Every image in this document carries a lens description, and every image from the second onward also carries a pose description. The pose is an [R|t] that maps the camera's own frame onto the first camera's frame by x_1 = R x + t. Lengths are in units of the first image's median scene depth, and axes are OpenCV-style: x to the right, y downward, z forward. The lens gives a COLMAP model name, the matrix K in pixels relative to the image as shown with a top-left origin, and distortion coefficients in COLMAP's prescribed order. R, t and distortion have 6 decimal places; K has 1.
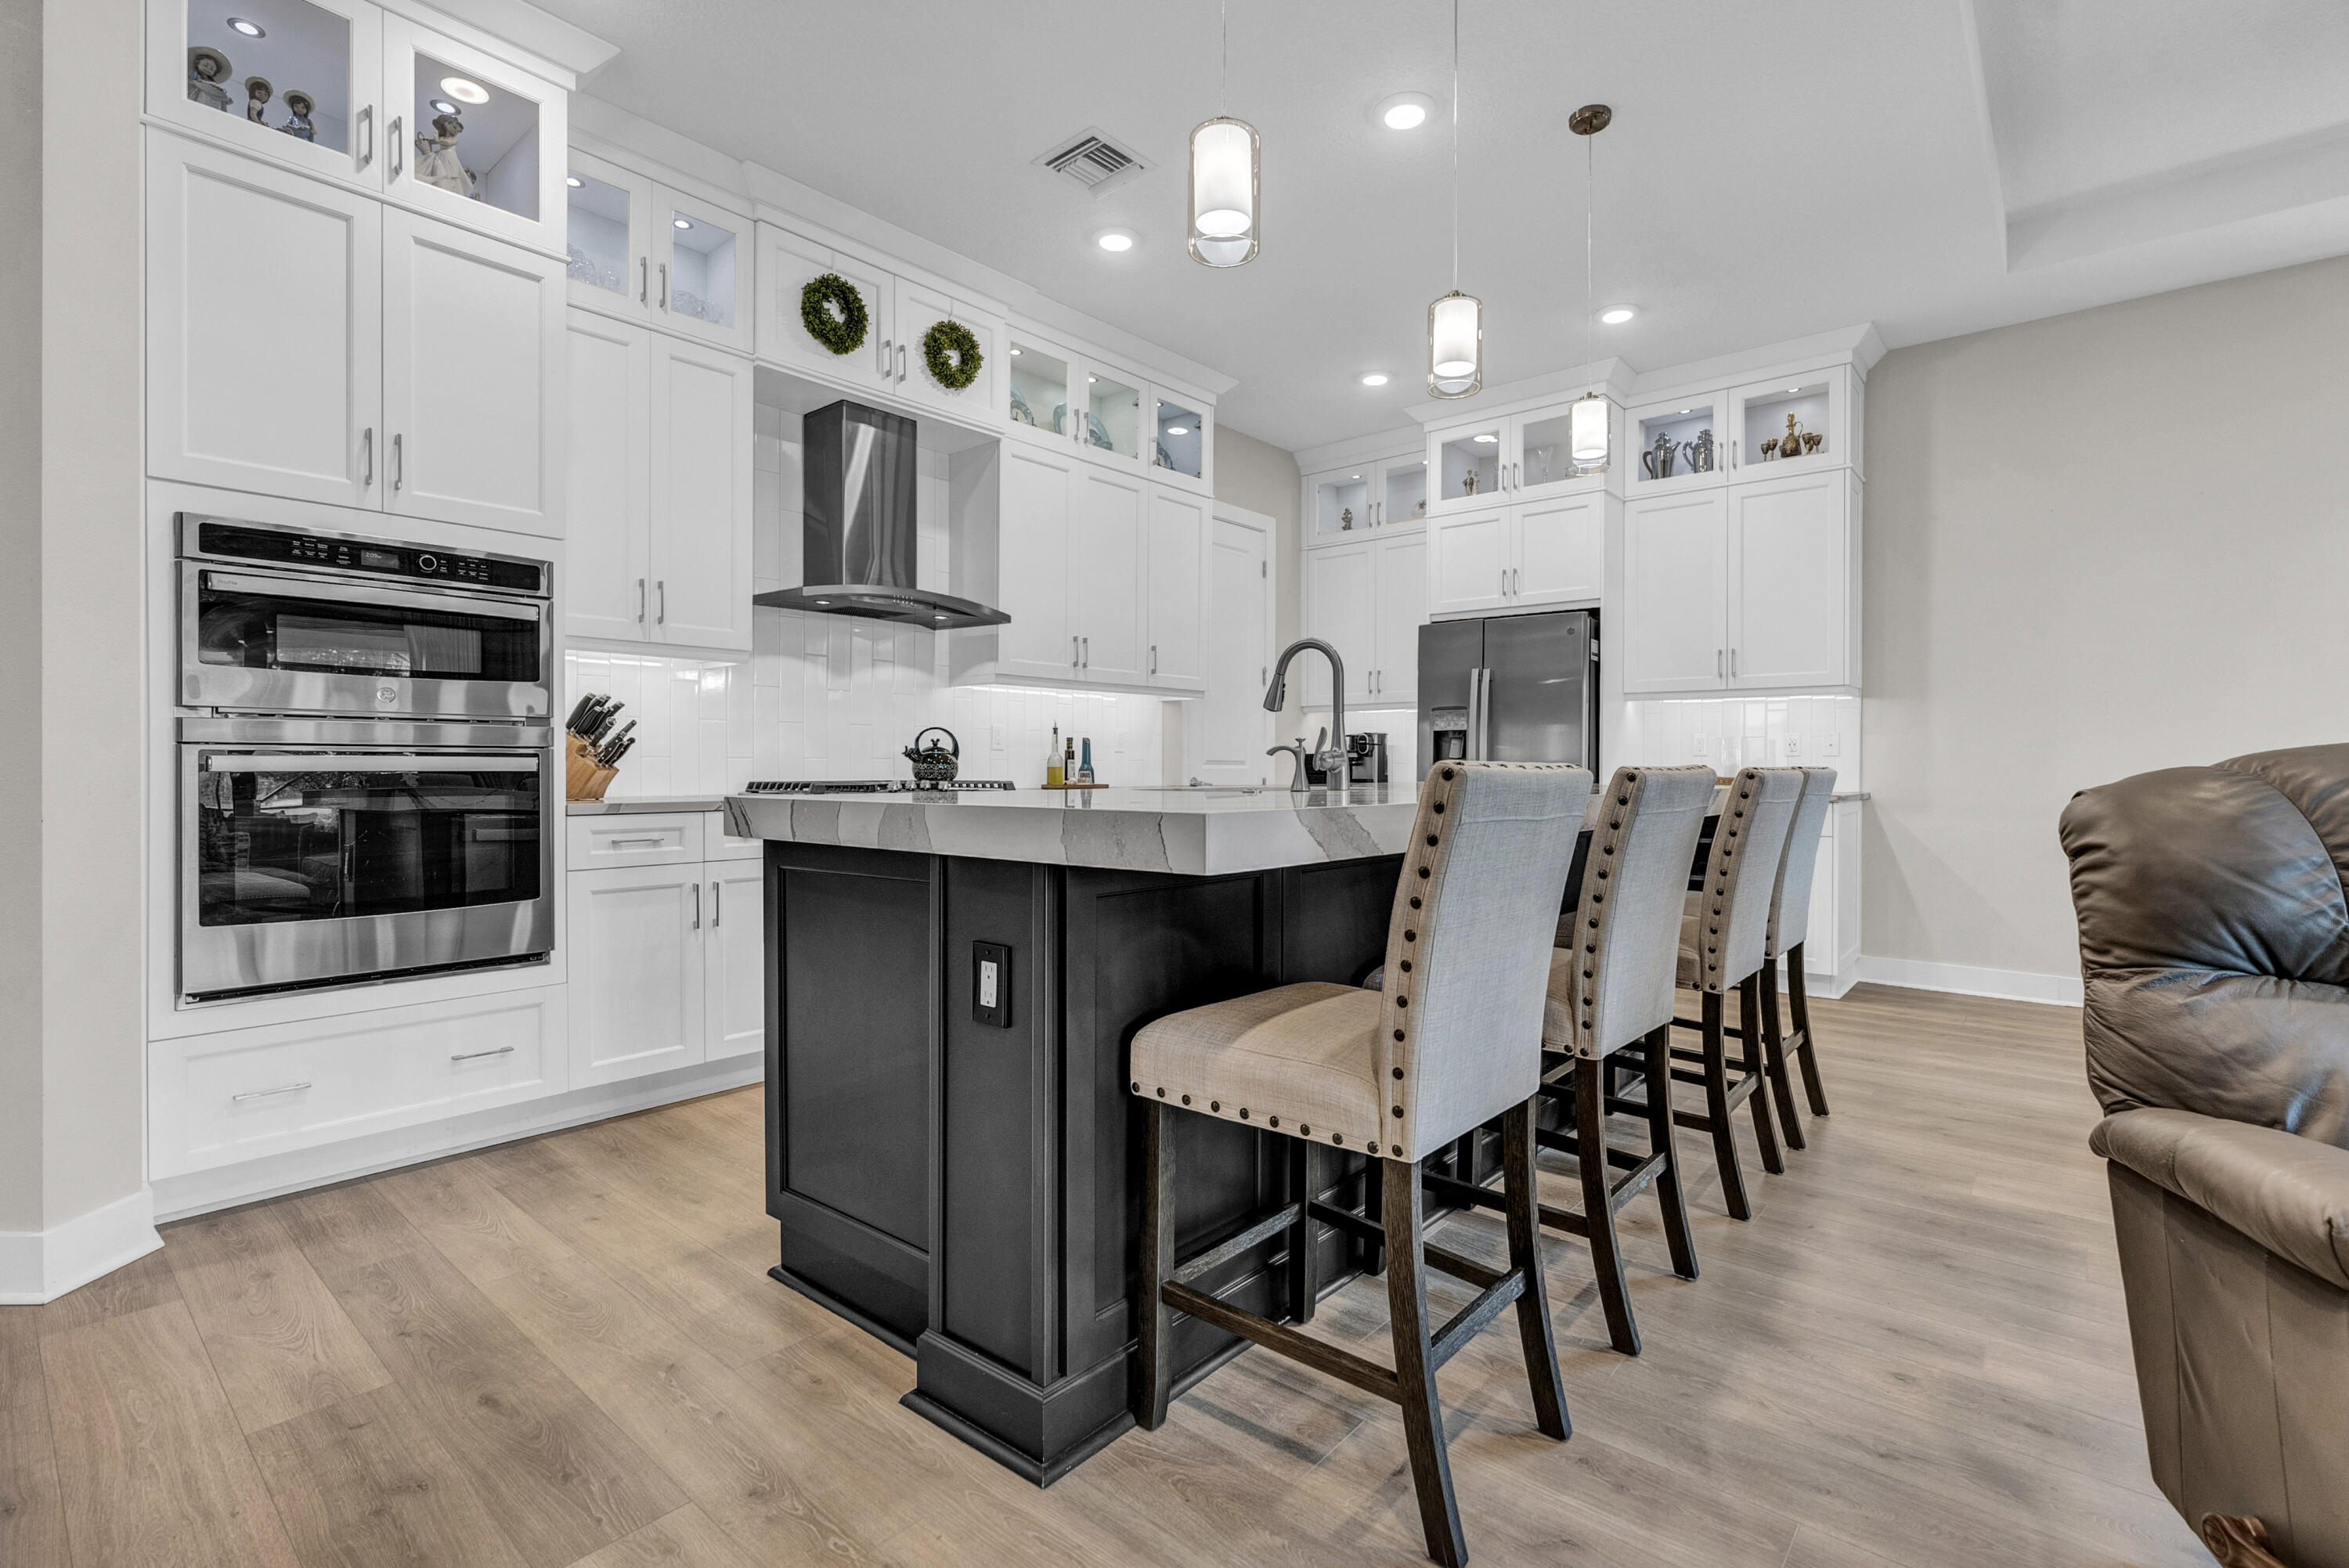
lens RADIAL K [[1077.2, 0, 1178.0], [0, 1077.2, 767.0], [0, 0, 1]] dist [-0.011192, 0.003336]
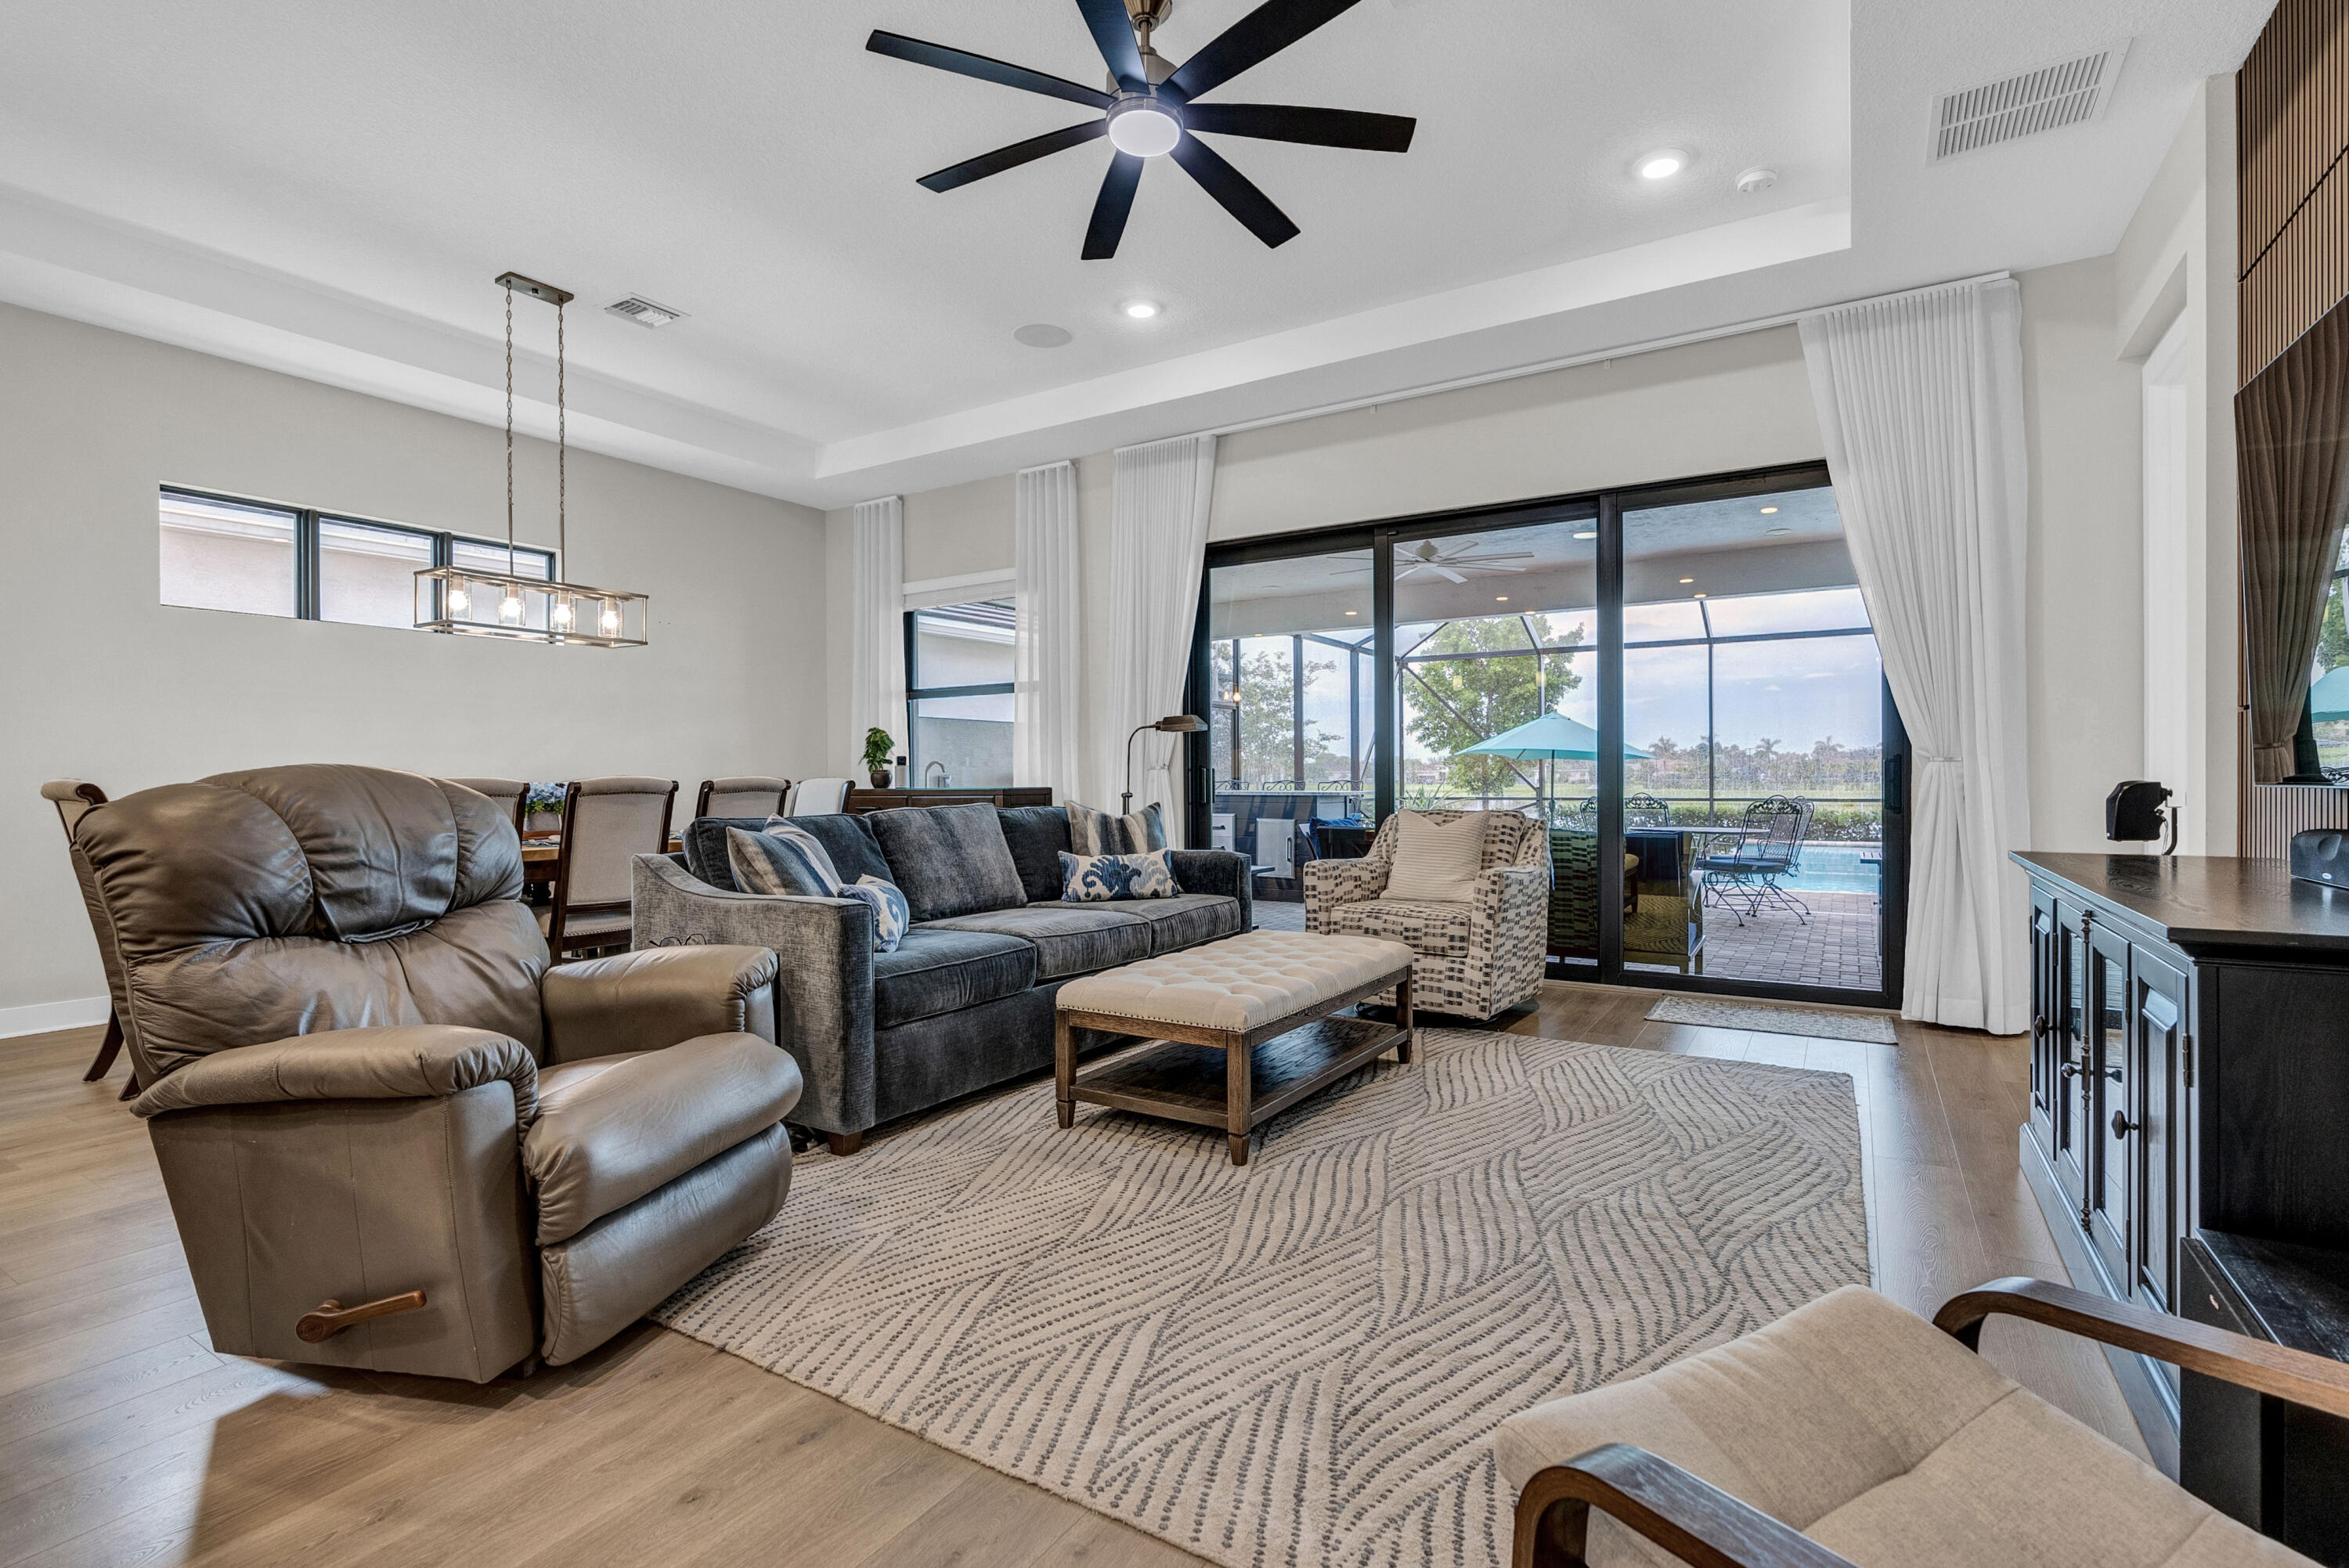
lens RADIAL K [[1077.2, 0, 1166.8], [0, 1077.2, 804.4], [0, 0, 1]] dist [-0.011192, 0.003336]
pose [[-0.139588, -0.027280, 0.989834, -0.243140], [0.005994, 0.999579, 0.028394, -0.002235], [-0.990192, 0.009897, -0.139366, 0.028625]]
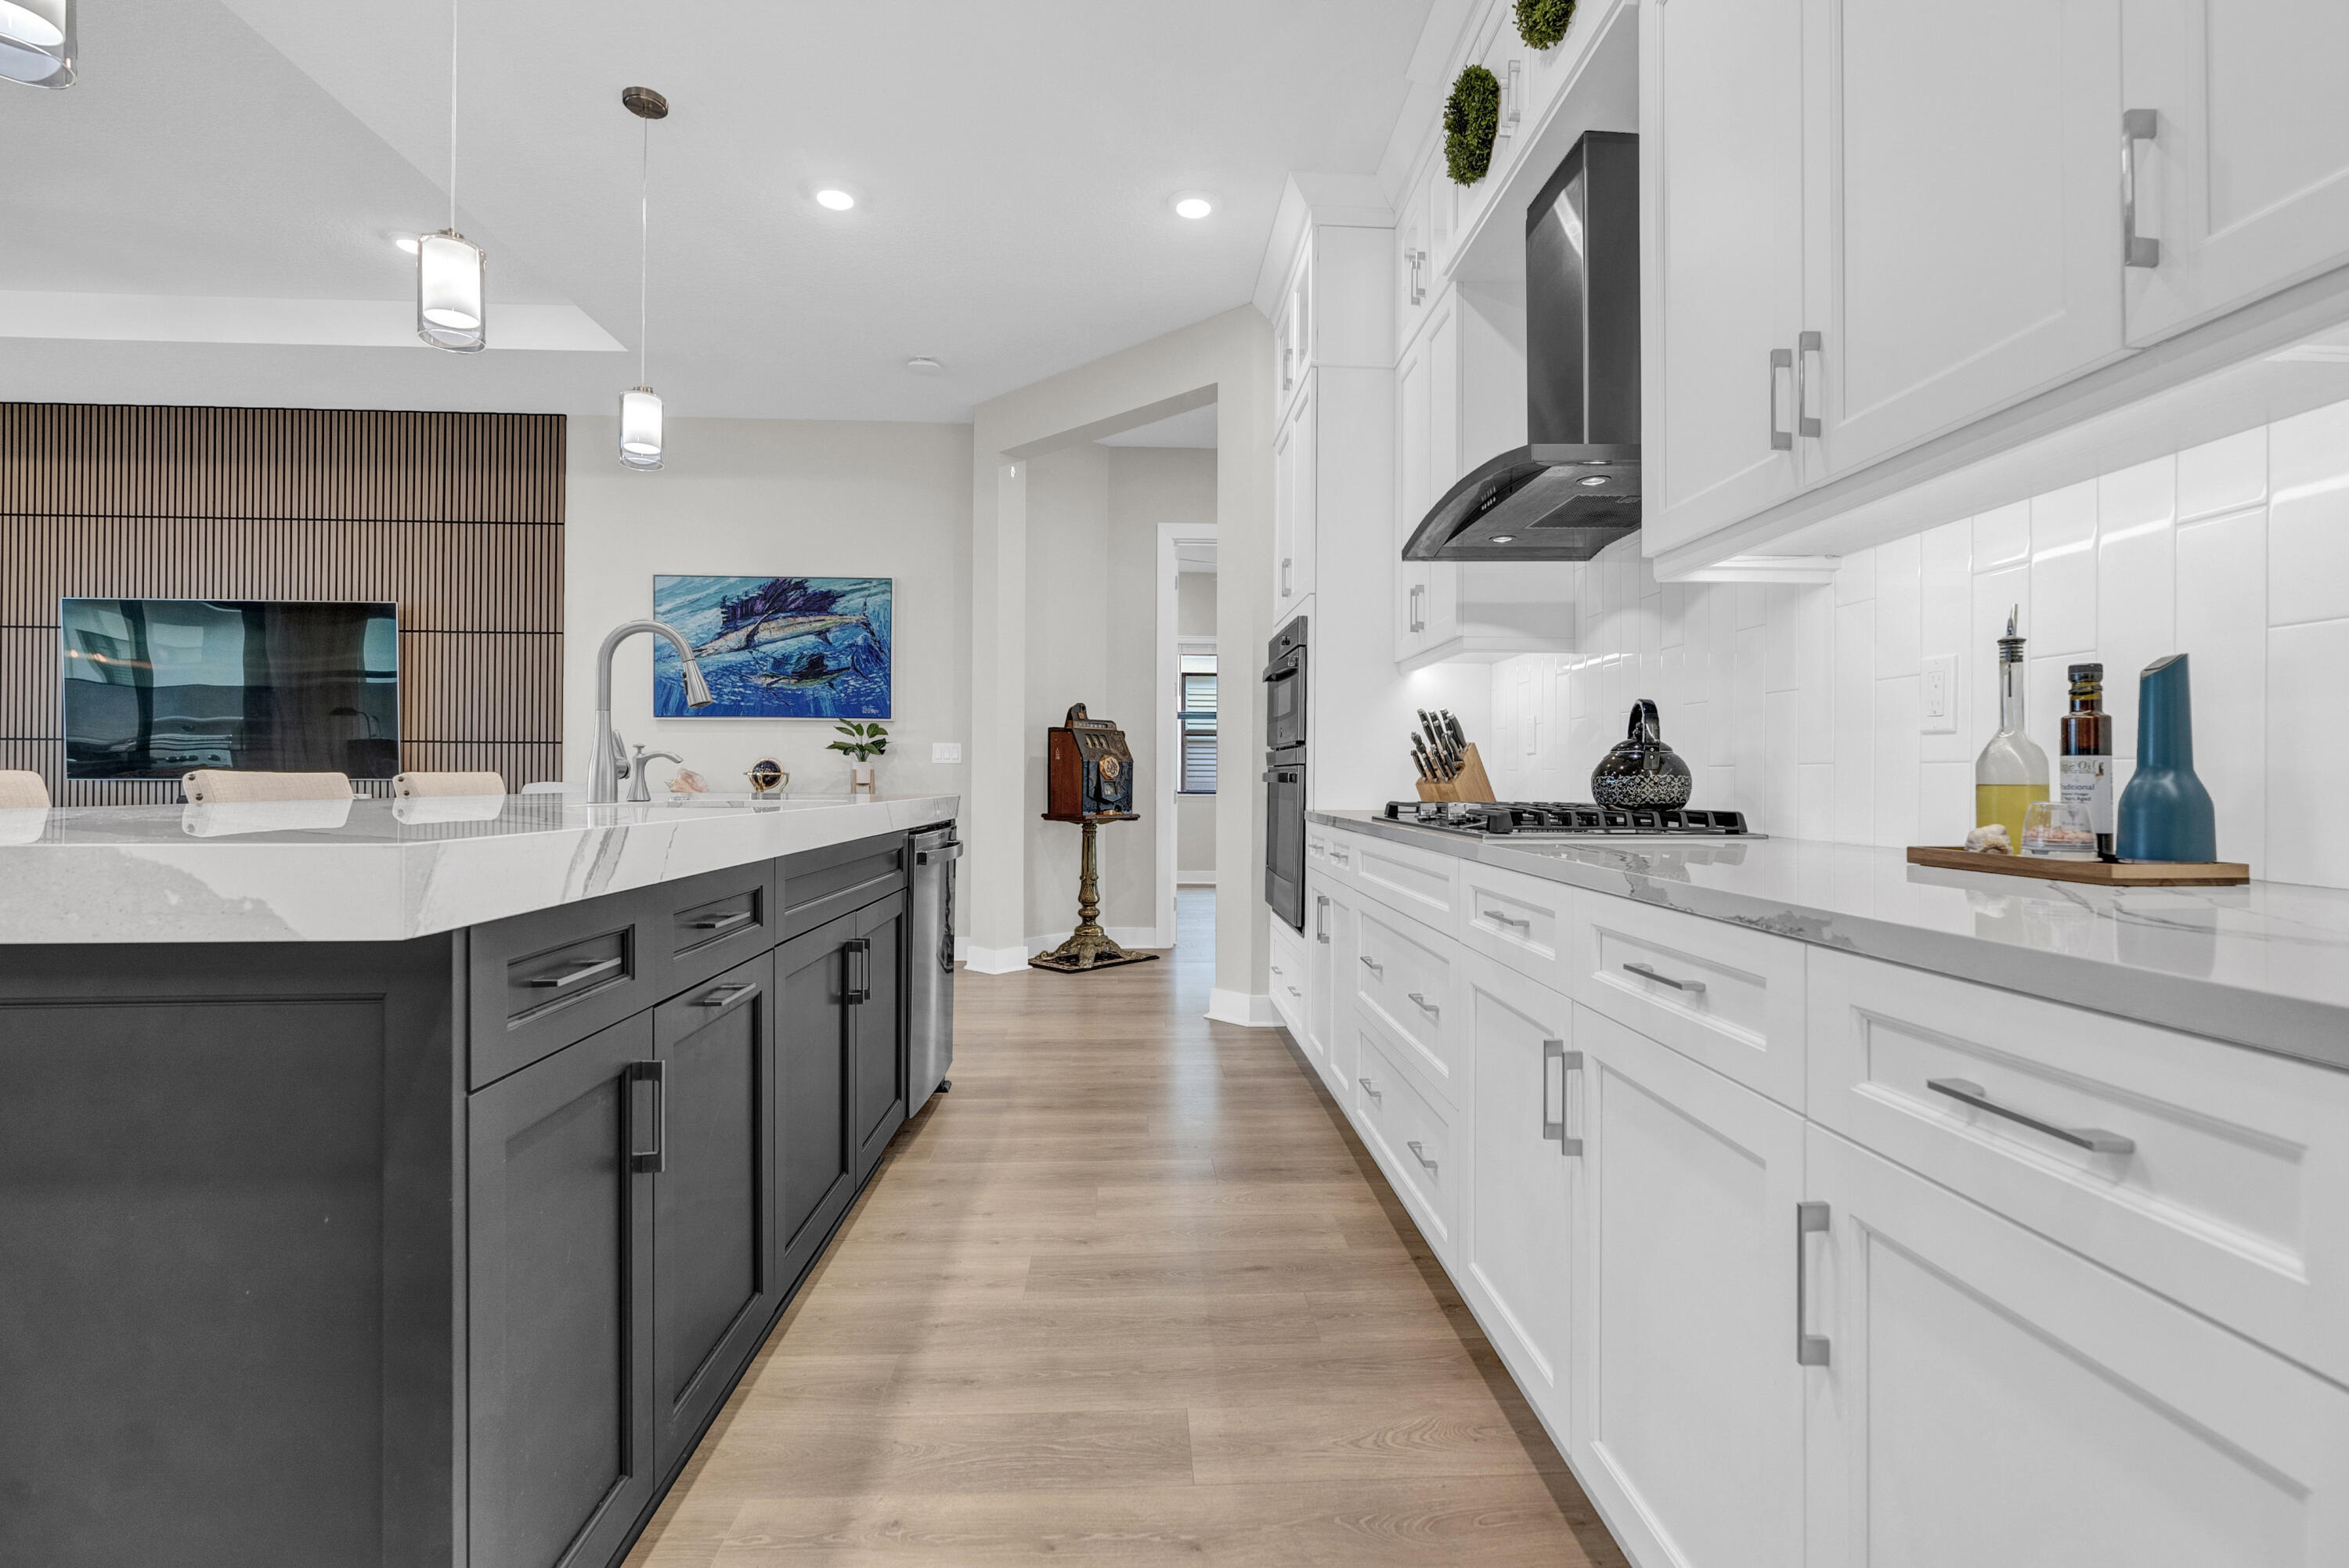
lens RADIAL K [[1077.2, 0, 1188.8], [0, 1077.2, 769.9], [0, 0, 1]] dist [-0.011192, 0.003336]
pose [[-0.717240, -0.016006, -0.696643, 0.390484], [-0.011903, 0.999872, -0.010718, 0.003221], [0.696725, 0.000605, -0.717338, 1.845989]]
